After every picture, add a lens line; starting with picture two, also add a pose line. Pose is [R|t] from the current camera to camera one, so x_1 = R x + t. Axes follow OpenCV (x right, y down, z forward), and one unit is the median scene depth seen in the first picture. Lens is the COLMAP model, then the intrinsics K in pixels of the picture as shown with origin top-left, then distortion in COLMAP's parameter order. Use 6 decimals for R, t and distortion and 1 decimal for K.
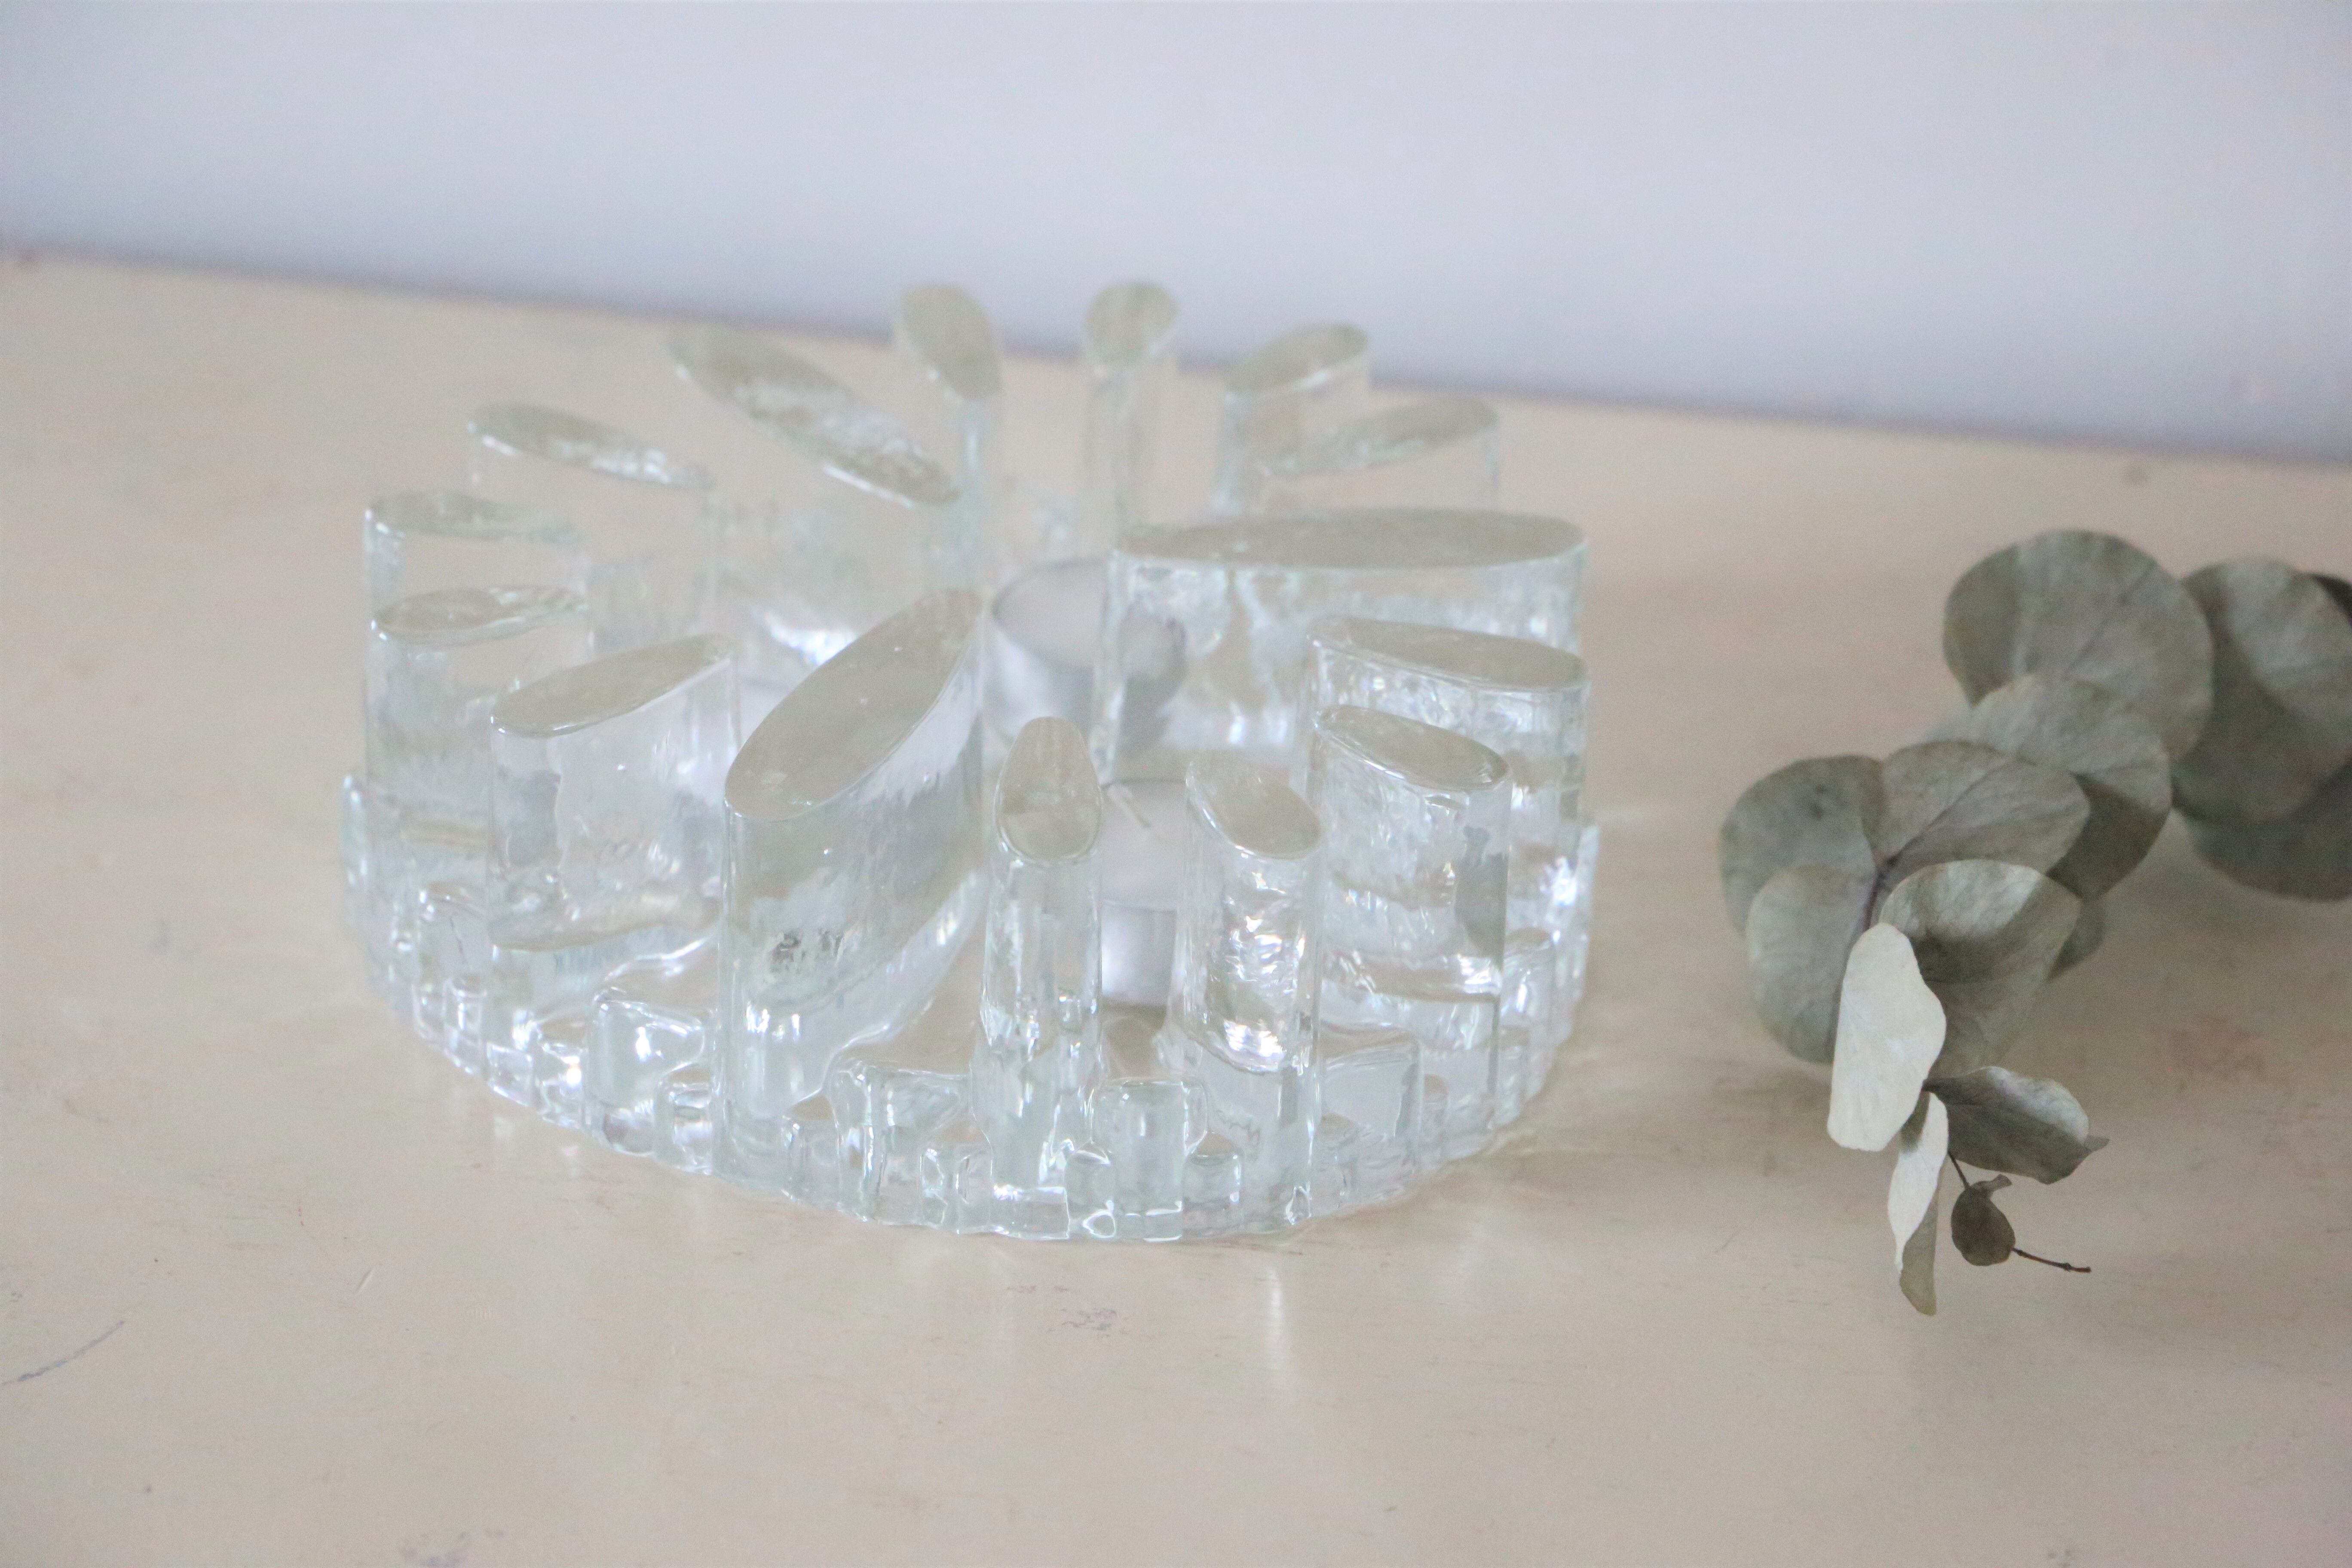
lens RADIAL K [[7011.4, 0, 1176.0], [0, 7011.4, 784.0], [0, 0, 1]] dist [0.630474, -0.196585]
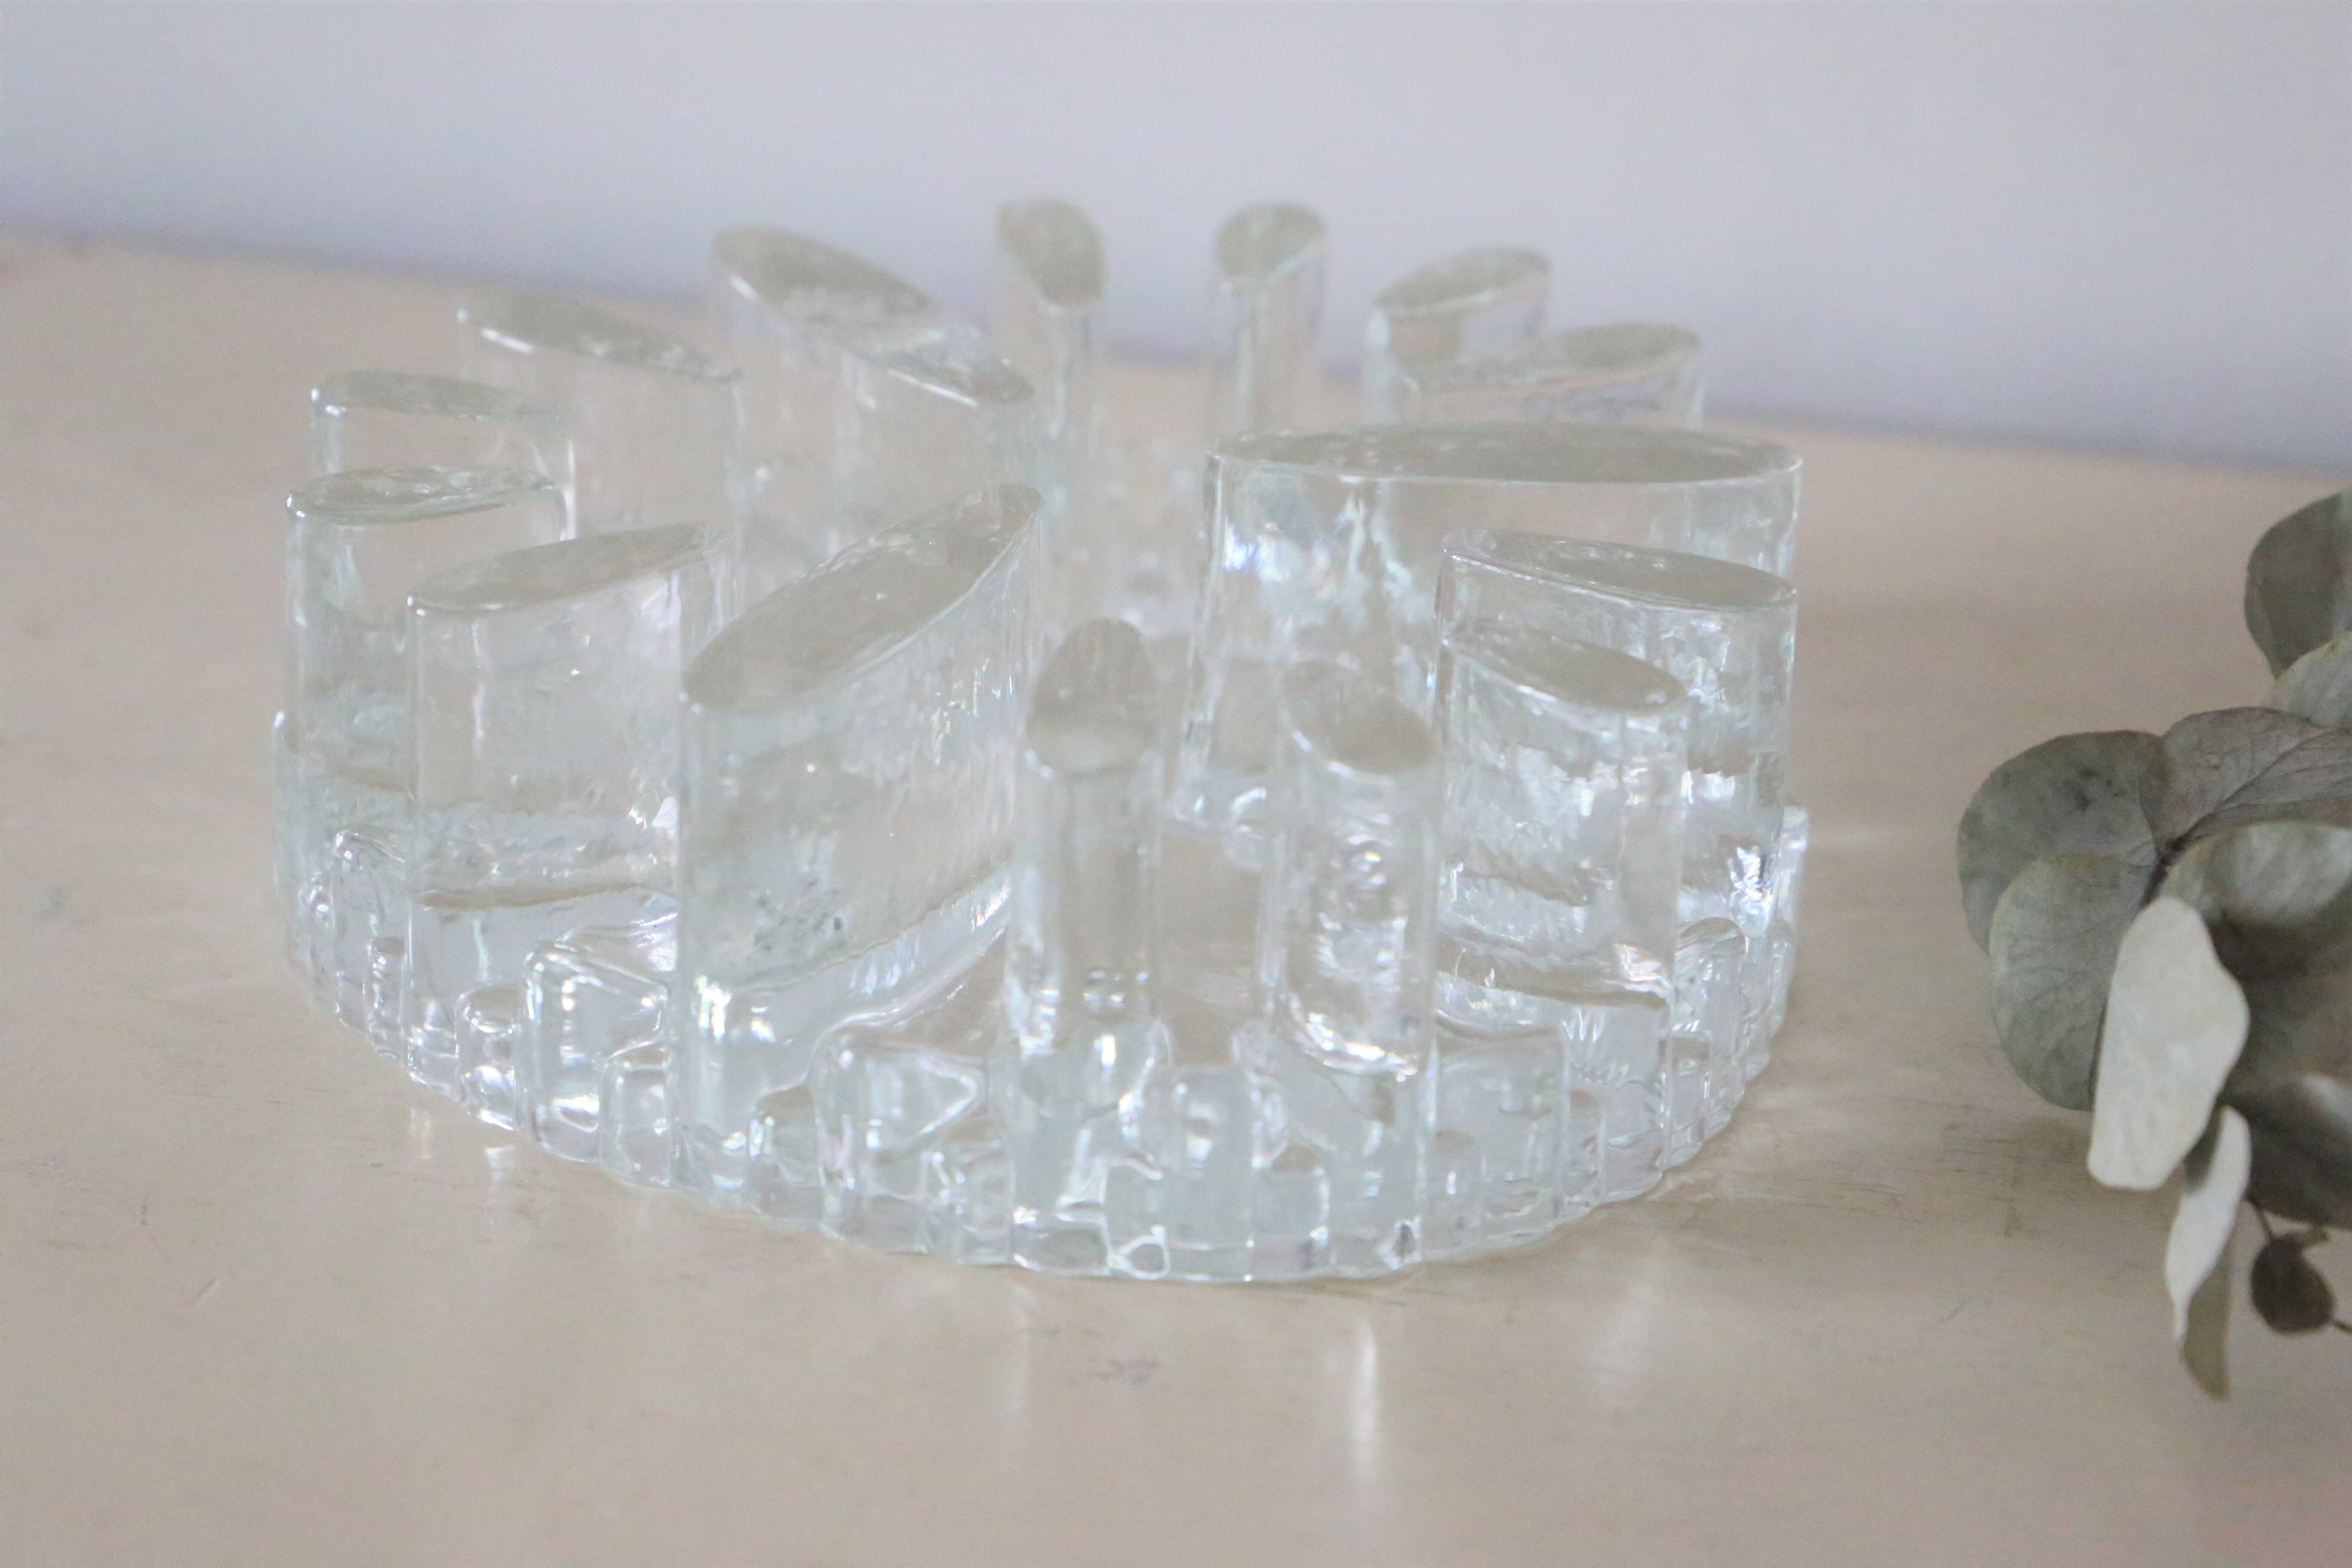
lens RADIAL K [[5783.6, 0, 1176.0], [0, 5783.6, 784.0], [0, 0, 1]] dist [0.262788, 0.757702]
pose [[0.997495, 0.026131, -0.065739, 0.032601], [-0.031590, 0.996013, -0.083424, 0.062382], [0.063297, 0.085291, 0.994343, 0.345202]]
